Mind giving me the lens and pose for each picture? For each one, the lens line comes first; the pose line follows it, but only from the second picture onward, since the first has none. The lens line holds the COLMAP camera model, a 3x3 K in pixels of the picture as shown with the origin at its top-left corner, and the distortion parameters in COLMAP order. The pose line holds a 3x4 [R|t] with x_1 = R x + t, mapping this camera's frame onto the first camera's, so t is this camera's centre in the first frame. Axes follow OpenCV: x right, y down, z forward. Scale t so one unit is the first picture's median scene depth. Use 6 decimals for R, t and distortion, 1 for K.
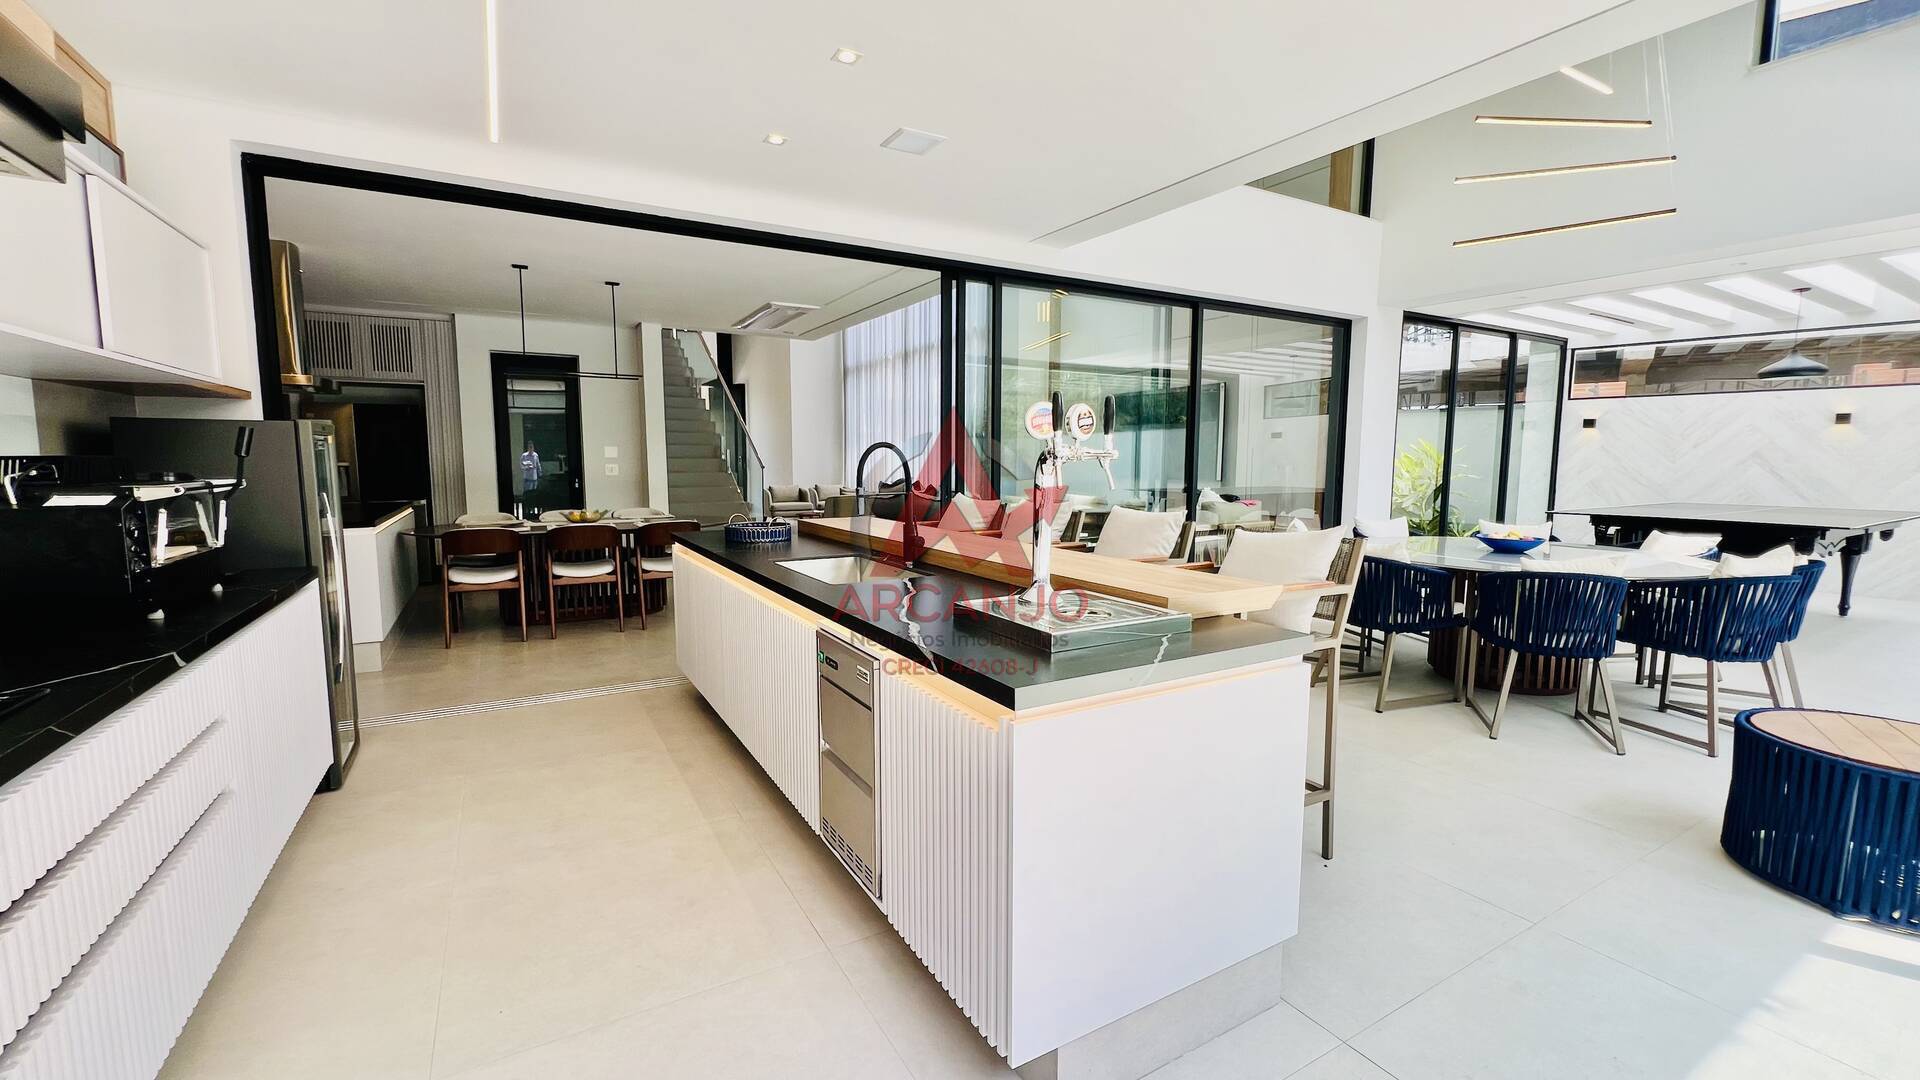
lens RADIAL K [[779.4, 0, 961.3], [0, 779.4, 540.0], [0, 0, 1]] dist [0.001078, 0.000077]
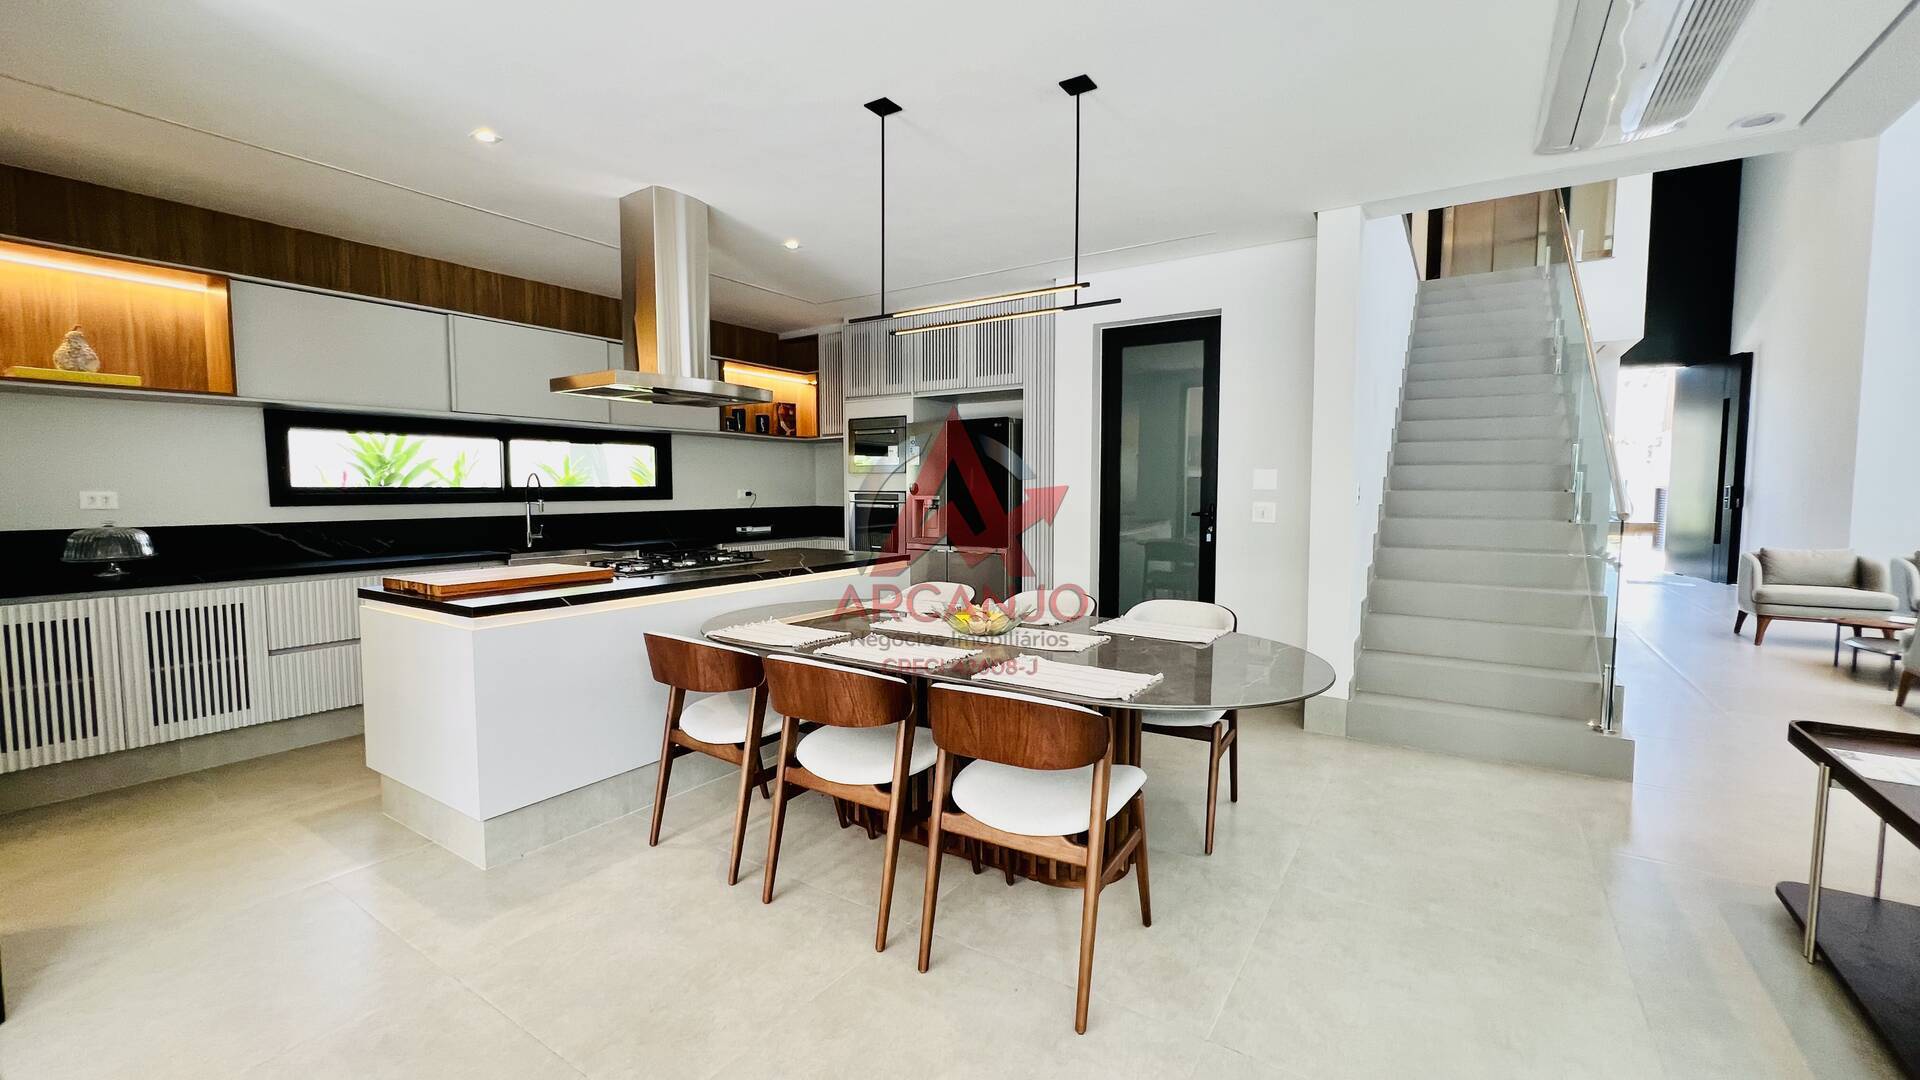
lens RADIAL K [[779.4, 0, 957.8], [0, 779.4, 540.4], [0, 0, 1]] dist [0.001078, 0.000077]
pose [[0.433320, 0.056369, -0.899475, -0.048860], [-0.094169, 0.995411, 0.017016, -0.059502], [0.896307, 0.077329, 0.436640, 0.570834]]
